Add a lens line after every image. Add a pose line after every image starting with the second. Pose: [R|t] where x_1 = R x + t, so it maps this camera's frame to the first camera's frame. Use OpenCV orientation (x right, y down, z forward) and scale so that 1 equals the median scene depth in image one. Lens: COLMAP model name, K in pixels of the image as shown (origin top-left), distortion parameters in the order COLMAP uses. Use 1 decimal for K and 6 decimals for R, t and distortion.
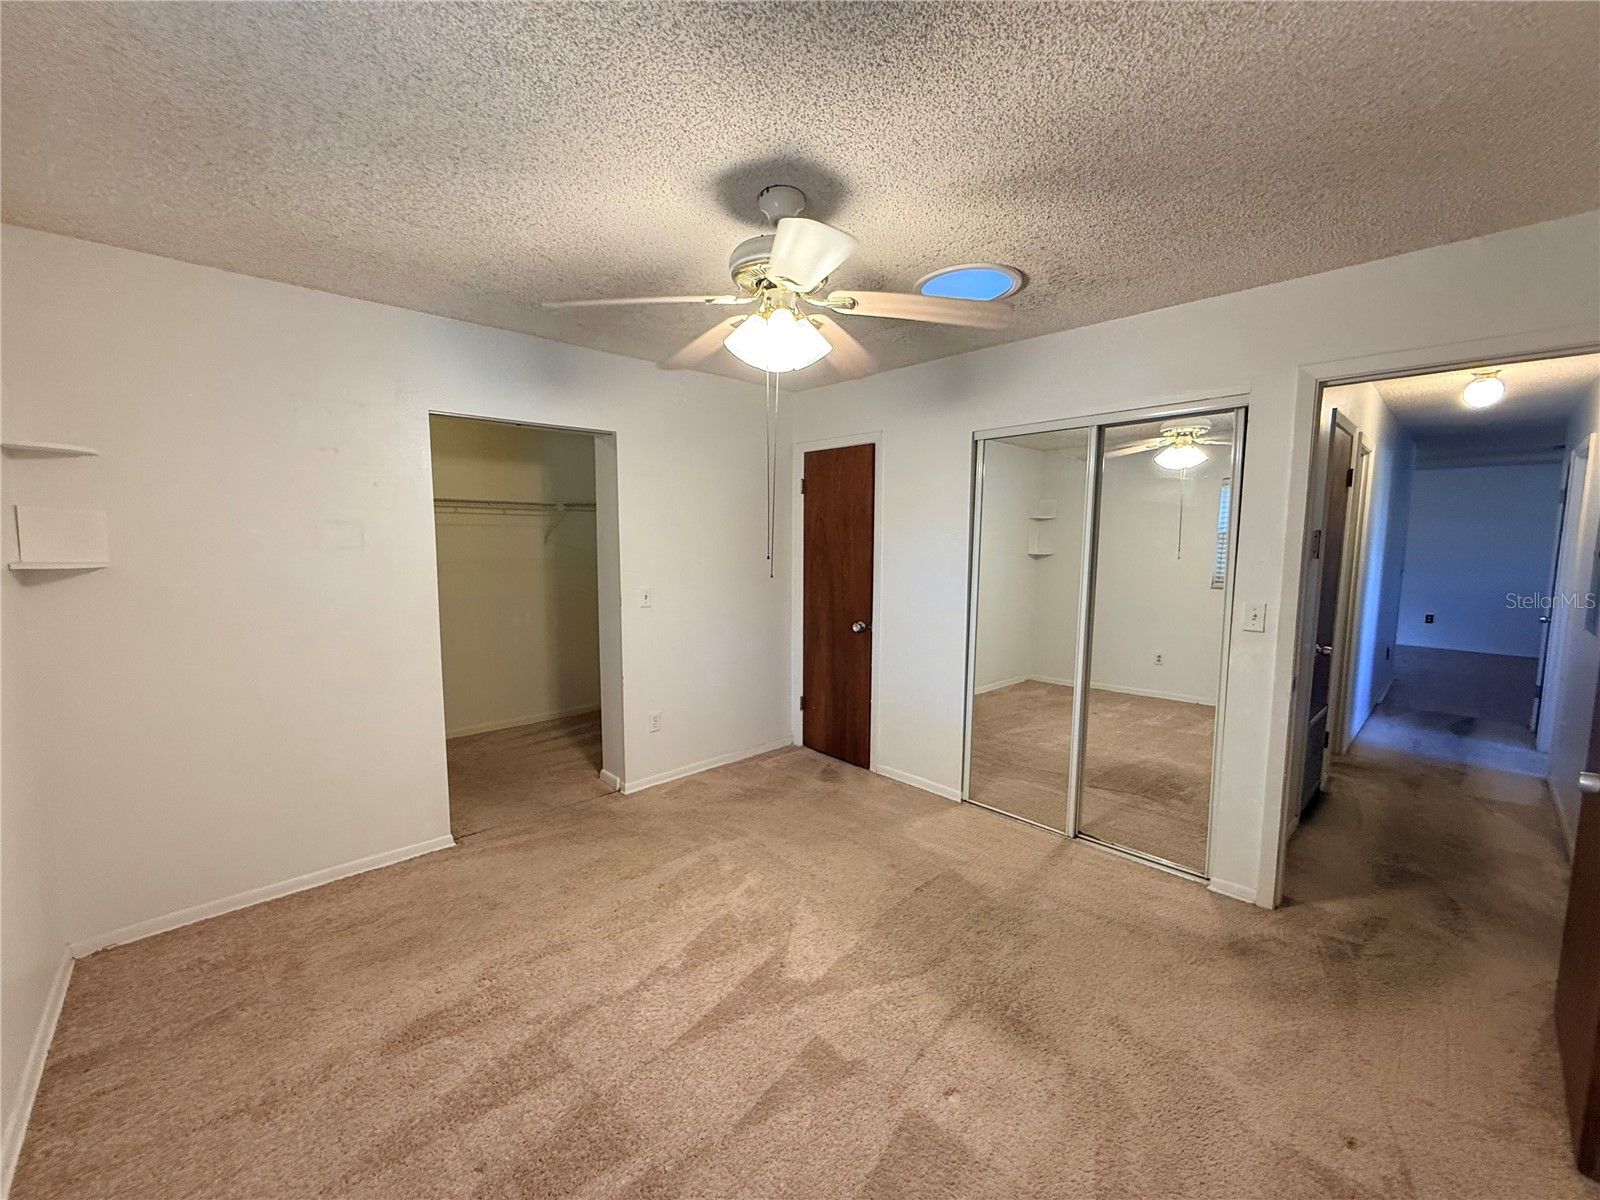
lens RADIAL K [[635.5, 0, 801.1], [0, 635.5, 598.2], [0, 0, 1]] dist [-0.000532, 0.000071]
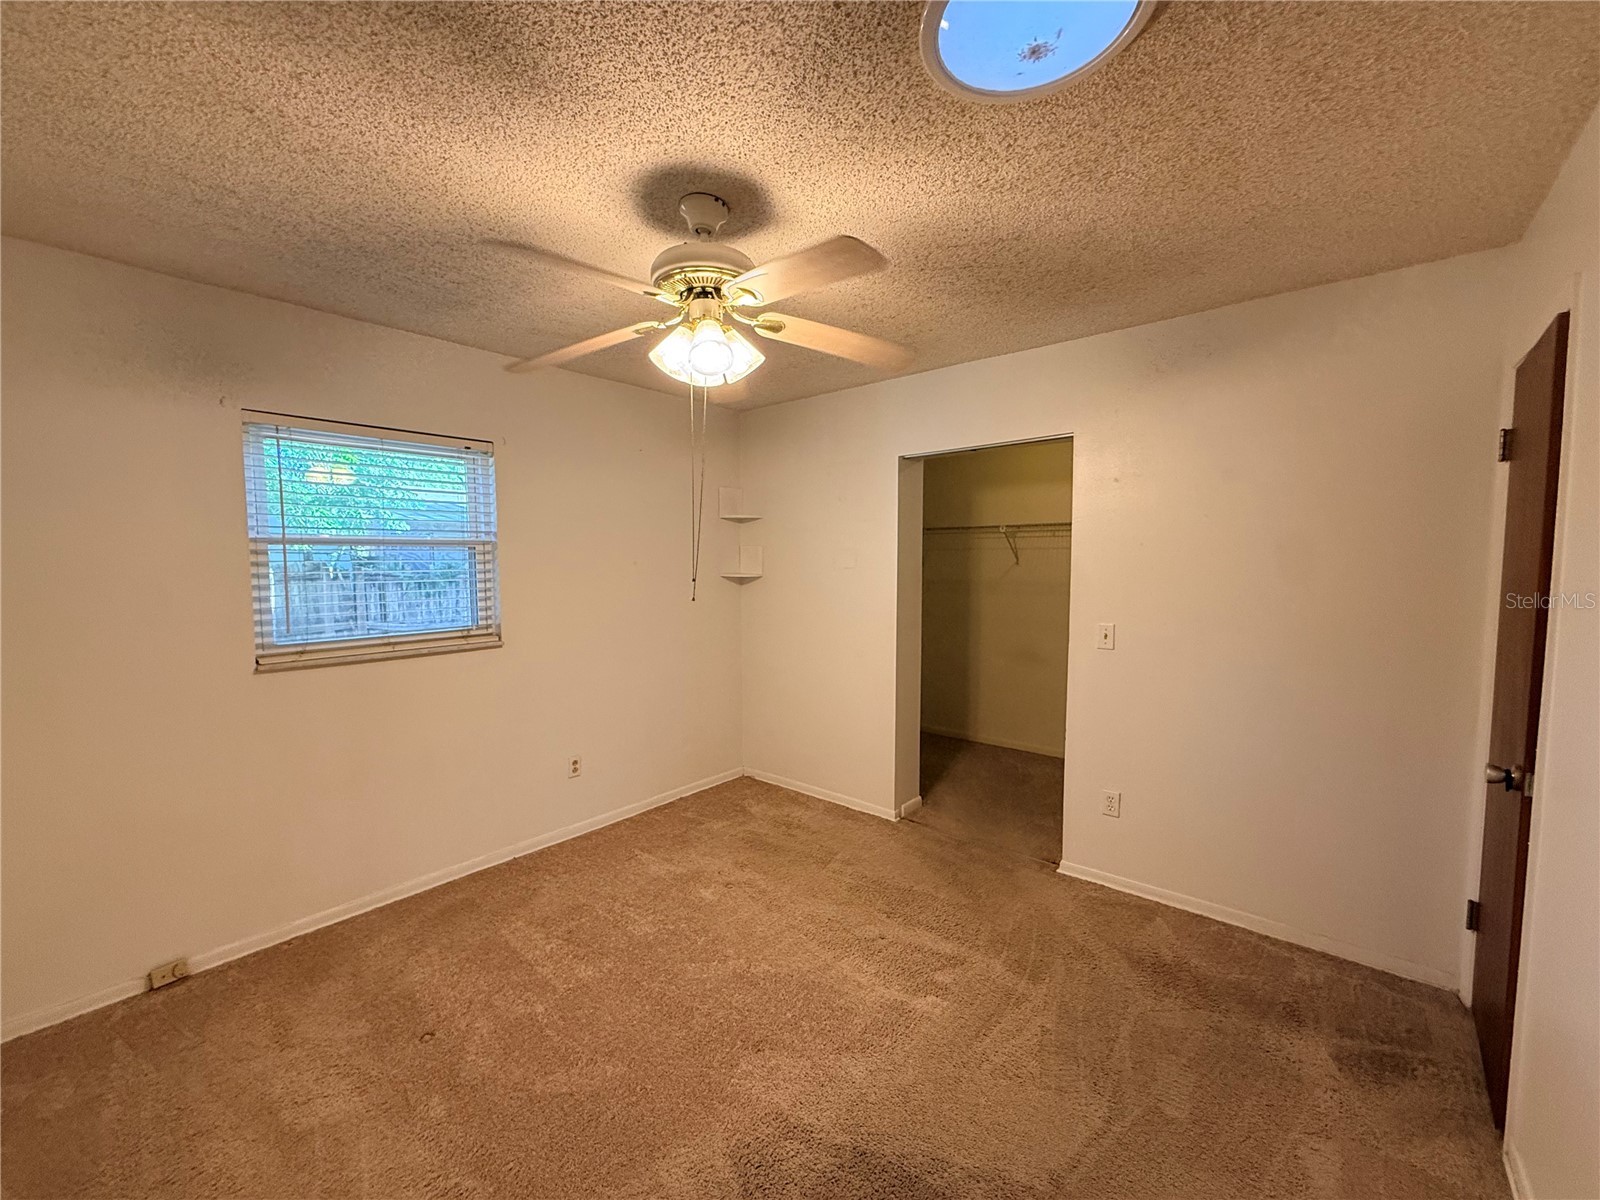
lens RADIAL K [[635.5, 0, 797.5], [0, 635.5, 605.8], [0, 0, 1]] dist [-0.000532, 0.000071]
pose [[0.116367, 0.068688, -0.990828, 0.551206], [-0.097209, 0.993604, 0.057464, -0.056692], [0.988438, 0.089630, 0.122300, 0.615546]]
